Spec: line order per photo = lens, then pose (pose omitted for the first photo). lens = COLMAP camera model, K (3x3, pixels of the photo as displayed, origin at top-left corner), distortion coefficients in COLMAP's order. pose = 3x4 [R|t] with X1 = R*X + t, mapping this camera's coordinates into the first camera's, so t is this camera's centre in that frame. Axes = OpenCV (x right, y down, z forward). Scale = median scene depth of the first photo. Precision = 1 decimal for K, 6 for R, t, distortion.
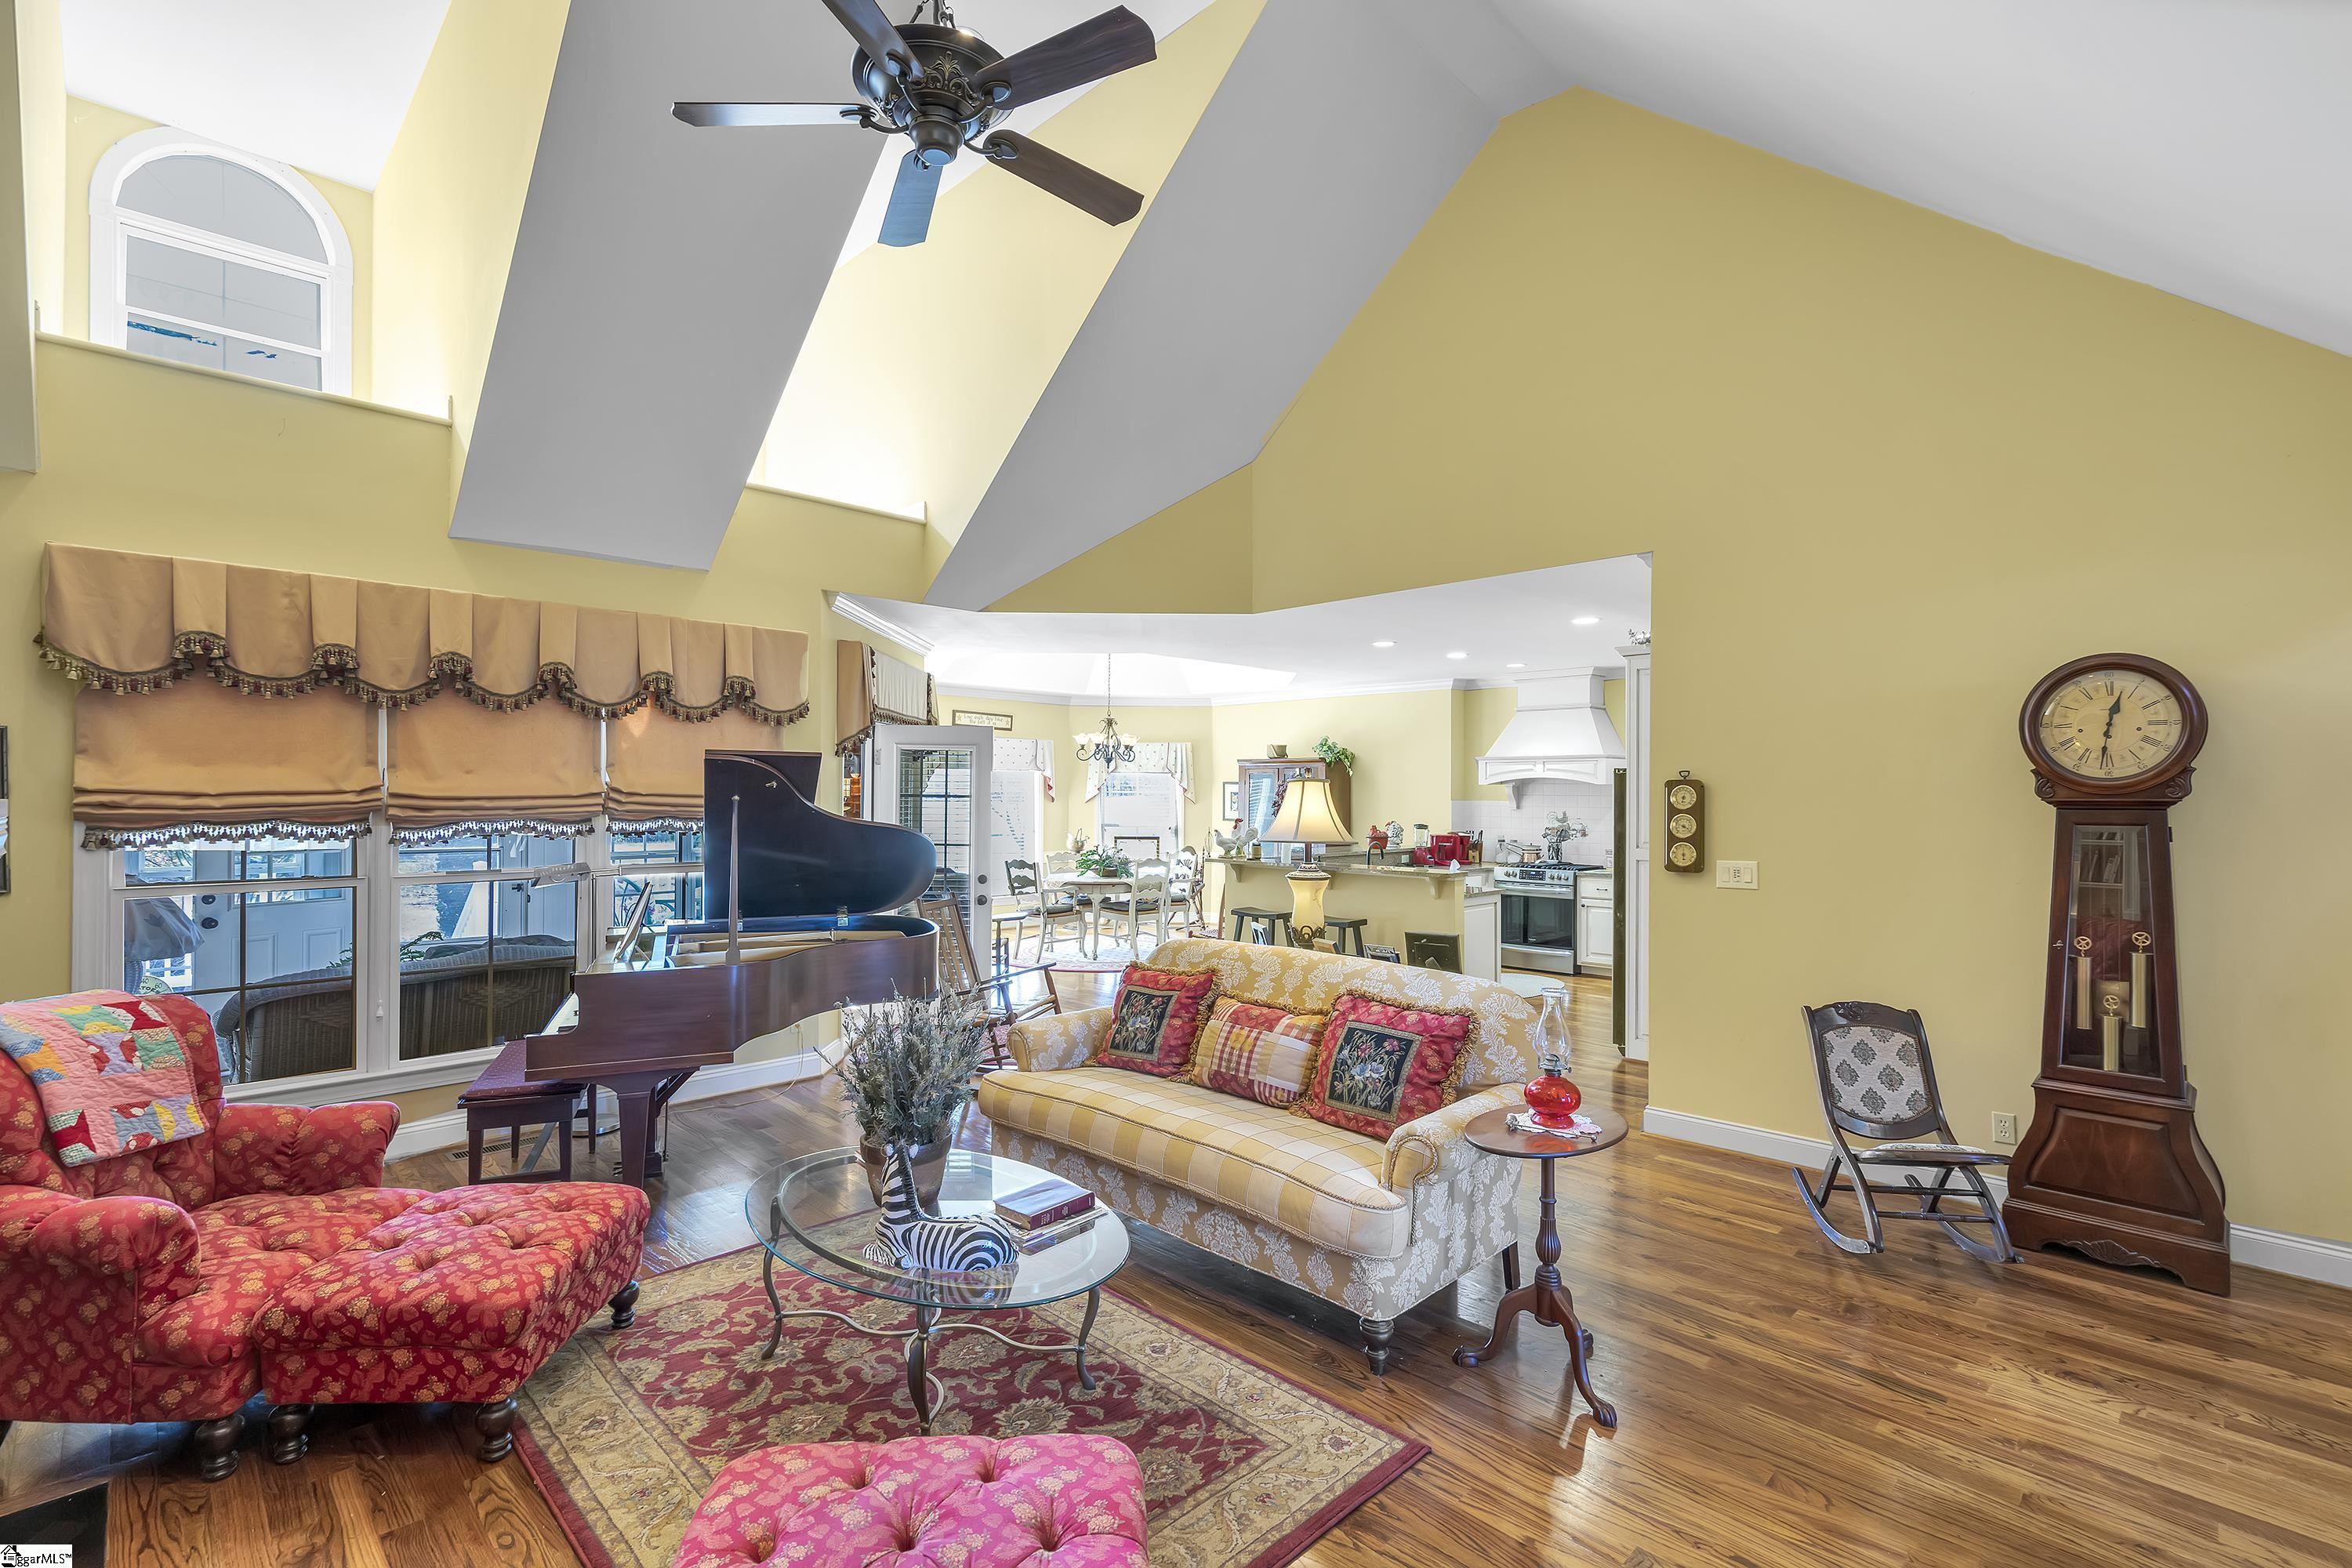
lens RADIAL K [[1057.0, 0, 1166.1], [0, 1057.0, 780.6], [0, 0, 1]] dist [-0.009673, 0.001150]
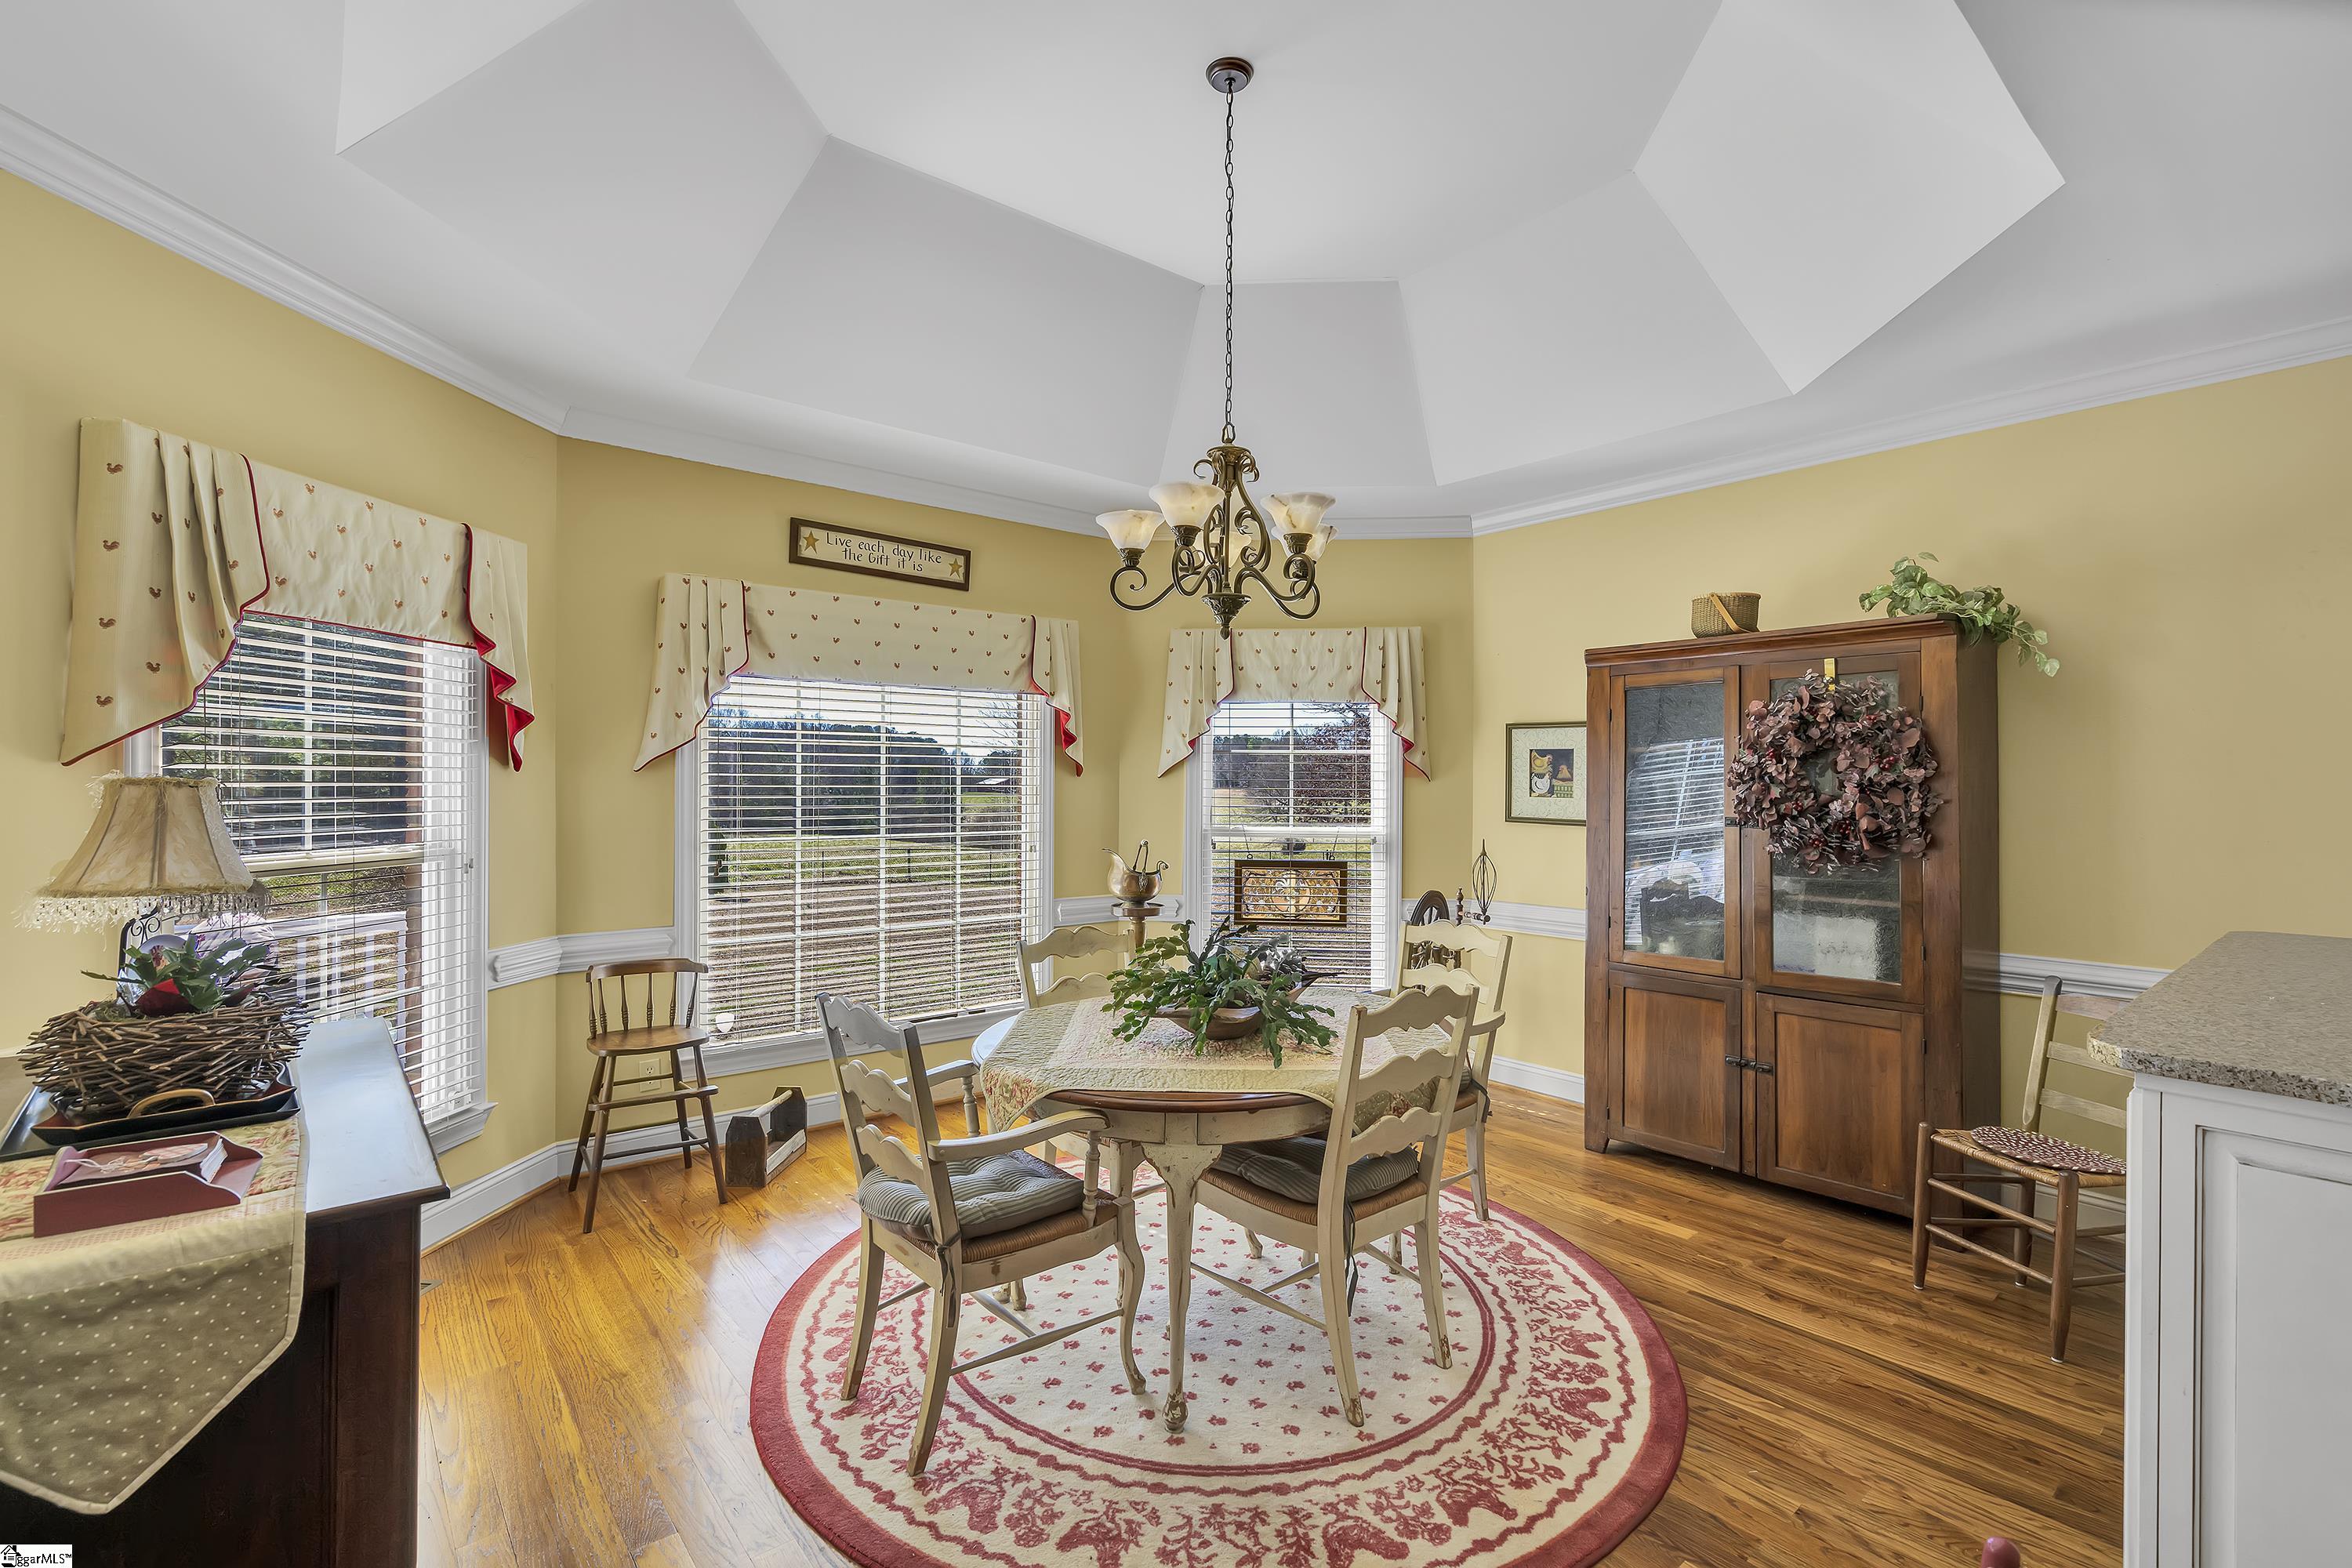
lens RADIAL K [[1041.4, 0, 1184.5], [0, 1041.4, 787.6], [0, 0, 1]] dist [-0.007745, 0.001024]
pose [[0.996319, 0.000932, -0.085717, -0.046261], [0.000277, 0.999901, 0.014091, 0.025698], [0.085722, -0.014062, 0.996220, 0.787357]]
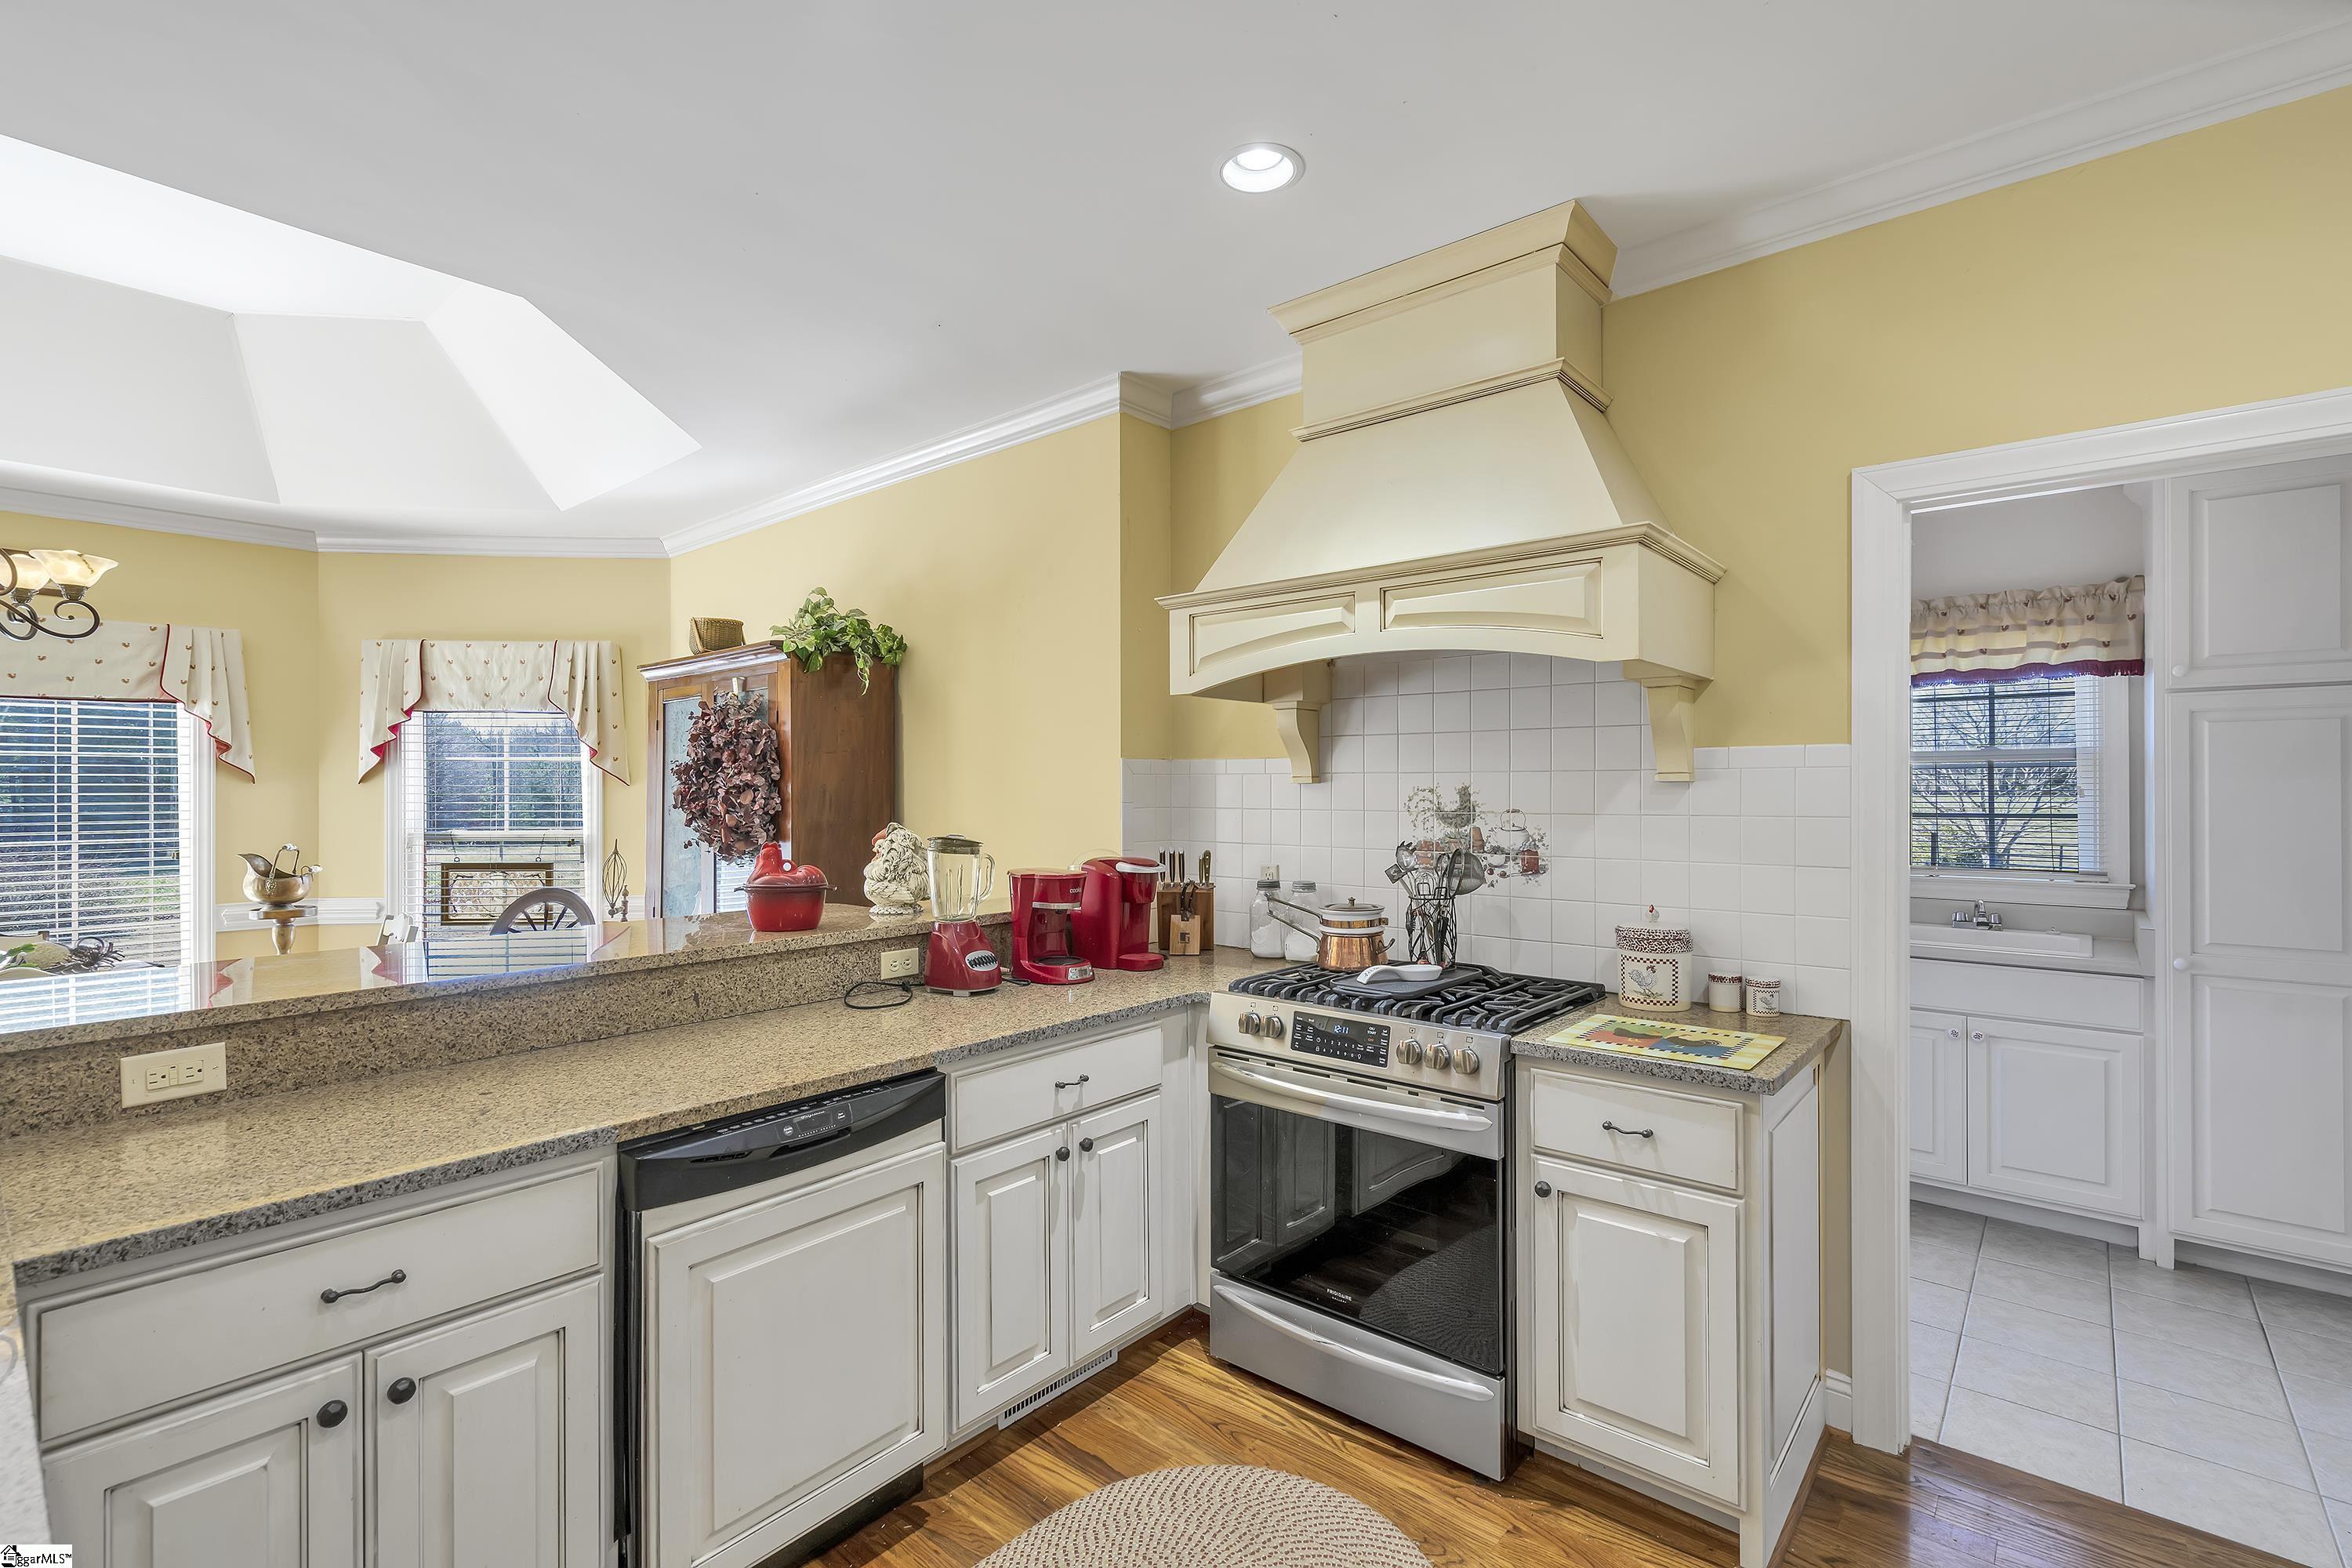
lens RADIAL K [[1057.0, 0, 1172.9], [0, 1057.0, 785.1], [0, 0, 1]] dist [-0.009673, 0.001150]
pose [[0.995245, -0.005841, 0.097231, 0.272778], [0.005028, 0.999950, 0.008603, 0.026217], [-0.097276, -0.008074, 0.995225, 0.727014]]
